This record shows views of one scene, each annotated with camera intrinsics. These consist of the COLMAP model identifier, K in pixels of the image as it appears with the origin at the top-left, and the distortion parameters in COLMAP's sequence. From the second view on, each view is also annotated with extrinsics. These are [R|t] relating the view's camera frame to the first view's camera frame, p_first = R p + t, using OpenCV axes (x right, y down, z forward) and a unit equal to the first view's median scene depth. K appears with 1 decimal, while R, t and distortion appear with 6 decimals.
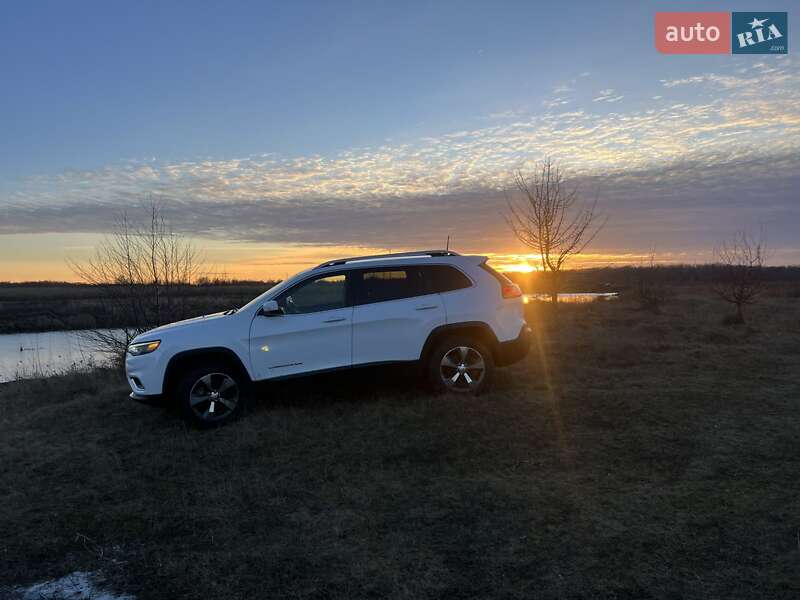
lens RADIAL K [[623.3, 0, 399.5], [0, 623.3, 314.0], [0, 0, 1]] dist [0.068755, -0.094717]
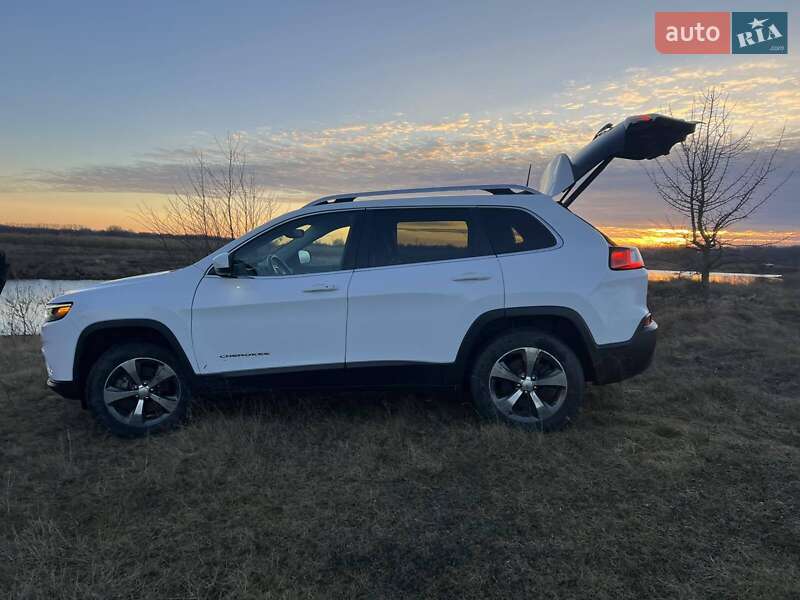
lens RADIAL K [[609.5, 0, 396.5], [0, 609.5, 303.1], [0, 0, 1]] dist [0.063367, -0.077195]
pose [[0.974166, 0.067871, -0.215395, 0.048059], [-0.059636, 0.997227, 0.044513, -0.003861], [0.217819, -0.030518, 0.975512, 0.196244]]
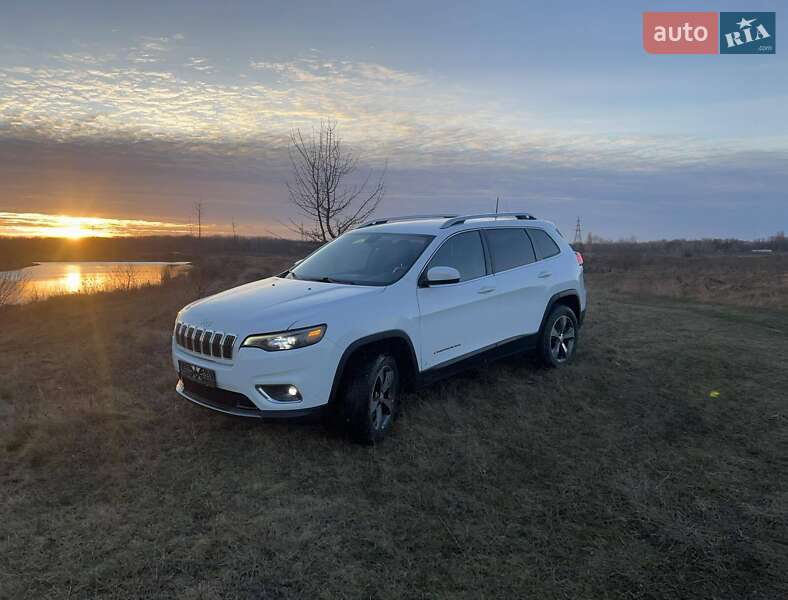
lens RADIAL K [[612.9, 0, 382.7], [0, 612.9, 300.1], [0, 0, 1]] dist [0.055968, -0.043115]
pose [[0.781011, -0.025091, 0.624013, -0.341362], [0.006173, 0.999454, 0.032461, -0.002327], [-0.624487, -0.021500, 0.780739, 0.207712]]
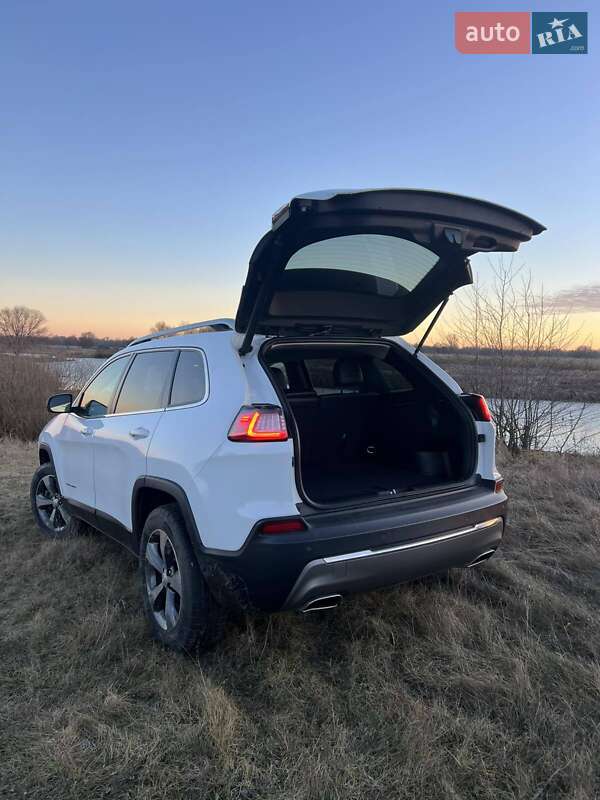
lens RADIAL K [[606.4, 0, 304.1], [0, 606.4, 402.9], [0, 0, 1]] dist [0.069209, -0.075218]
pose [[0.454791, 0.101772, -0.884764, 0.255929], [-0.073818, 0.994338, 0.076432, -0.039491], [0.887534, 0.030551, 0.459729, 0.425087]]
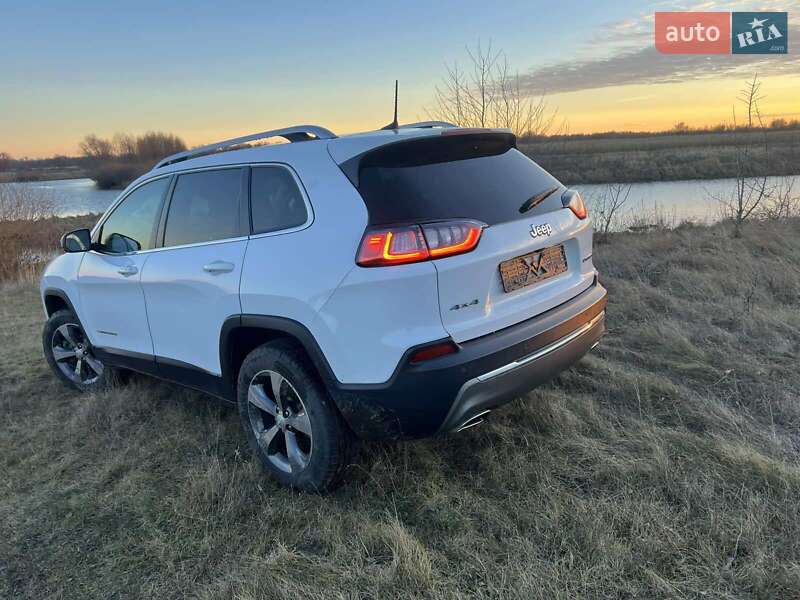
lens RADIAL K [[606.4, 0, 396.9], [0, 606.4, 293.6], [0, 0, 1]] dist [0.069209, -0.075218]
pose [[0.640598, 0.160045, -0.751012, 0.216112], [0.002608, 0.977579, 0.210551, -0.040101], [0.767872, -0.136837, 0.625818, 0.392617]]
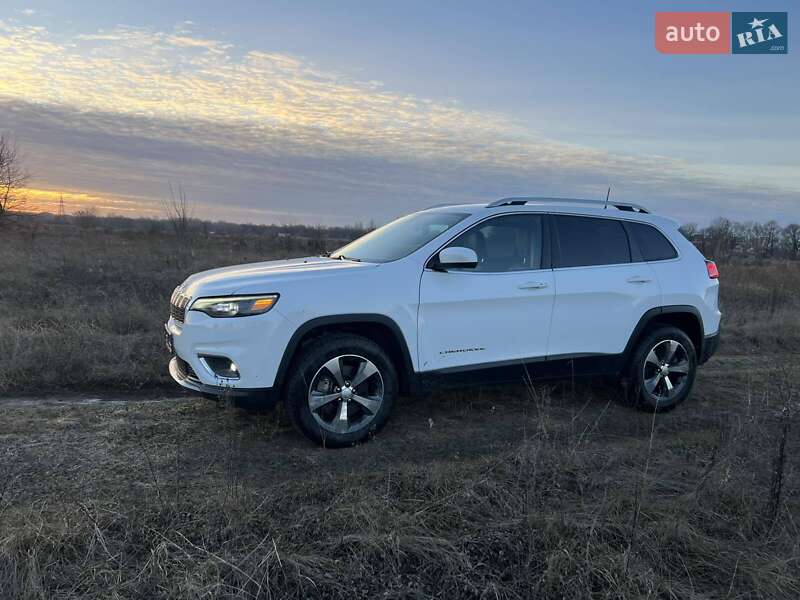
lens RADIAL K [[584.1, 0, 377.0], [0, 584.1, 300.6], [0, 0, 1]] dist [0.069032, -0.071691]
pose [[0.950523, 0.083736, 0.299157, -0.209548], [-0.089279, 0.995995, 0.004886, 0.017050], [-0.297549, -0.031353, 0.954191, 0.213041]]
